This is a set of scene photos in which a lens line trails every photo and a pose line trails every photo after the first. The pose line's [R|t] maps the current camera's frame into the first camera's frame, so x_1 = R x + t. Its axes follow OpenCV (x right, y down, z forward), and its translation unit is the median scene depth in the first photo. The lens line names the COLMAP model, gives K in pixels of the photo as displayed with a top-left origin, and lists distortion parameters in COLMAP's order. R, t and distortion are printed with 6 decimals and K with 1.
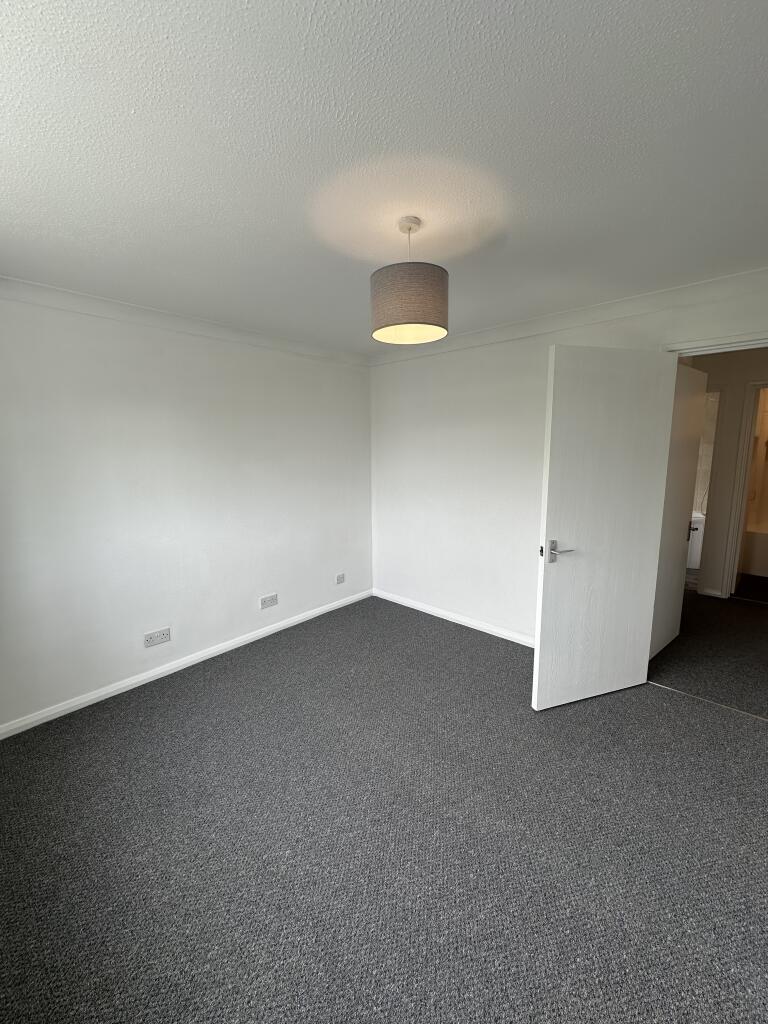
lens RADIAL K [[412.0, 0, 384.2], [0, 412.0, 512.5], [0, 0, 1]] dist [0.000234, -0.000056]
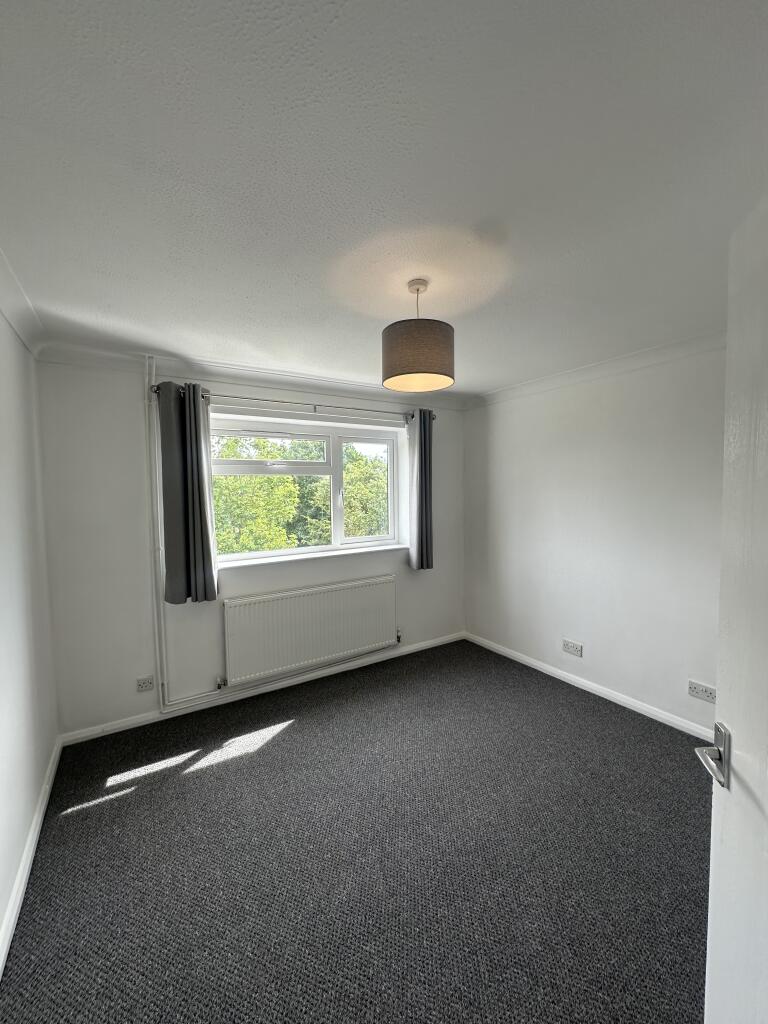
lens RADIAL K [[412.0, 0, 384.9], [0, 412.0, 510.2], [0, 0, 1]] dist [0.000234, -0.000056]
pose [[-0.260128, 0.060723, -0.963663, 0.688225], [-0.133996, 0.986094, 0.098306, -0.122425], [0.956232, 0.154699, -0.248374, 0.746329]]
